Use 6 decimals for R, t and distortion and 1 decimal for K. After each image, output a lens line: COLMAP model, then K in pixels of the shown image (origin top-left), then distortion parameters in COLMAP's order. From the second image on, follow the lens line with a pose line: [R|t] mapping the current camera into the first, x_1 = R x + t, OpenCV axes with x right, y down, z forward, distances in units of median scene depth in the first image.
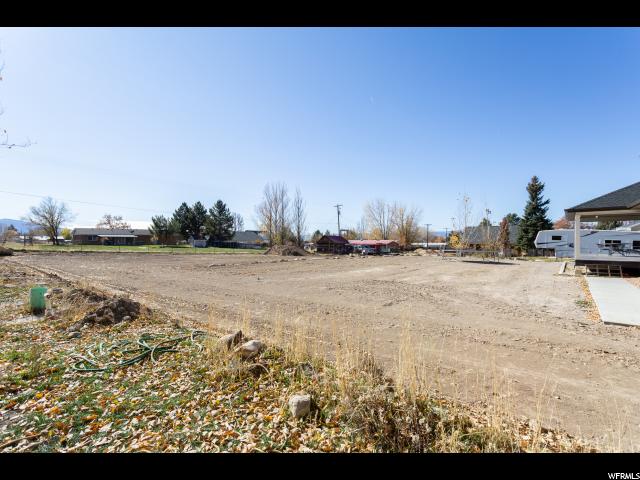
lens RADIAL K [[305.9, 0, 320.0], [0, 305.9, 239.7], [0, 0, 1]] dist [0.003050, -0.000031]
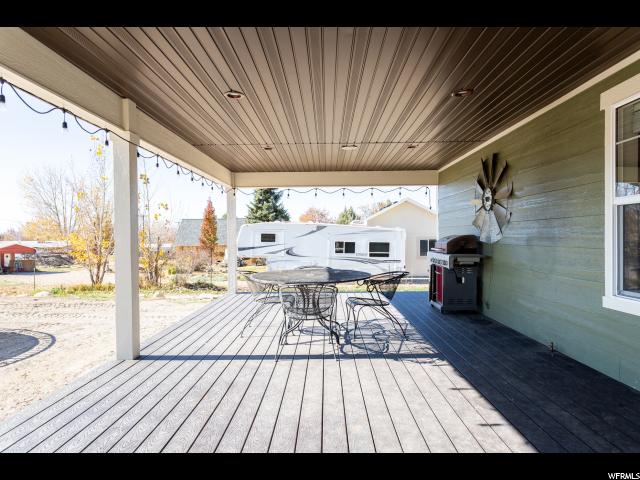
lens RADIAL K [[398.9, 0, 321.6], [0, 398.9, 240.4], [0, 0, 1]] dist [0.006969, 0.000932]
pose [[0.781949, -0.008497, 0.623284, 0.259375], [0.006330, 0.999964, 0.005689, -0.002788], [-0.623310, -0.000503, 0.781975, 0.256579]]
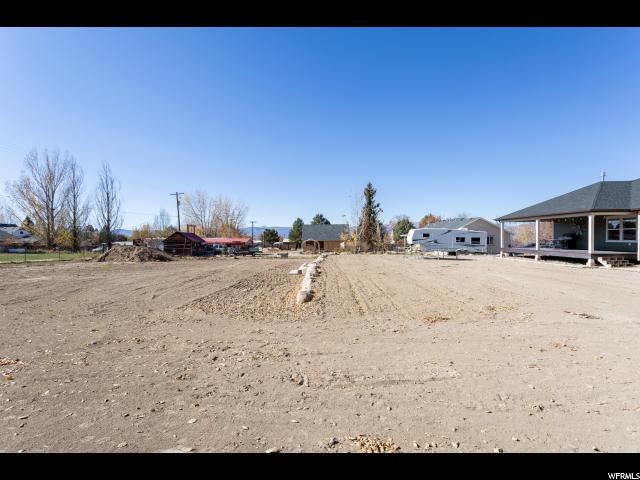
lens RADIAL K [[305.9, 0, 322.3], [0, 305.9, 237.7], [0, 0, 1]] dist [0.003050, -0.000031]
pose [[0.782208, -0.001759, 0.623015, -0.167811], [0.001017, 0.999998, 0.001546, 0.000660], [-0.623016, -0.000575, 0.782209, 0.199726]]
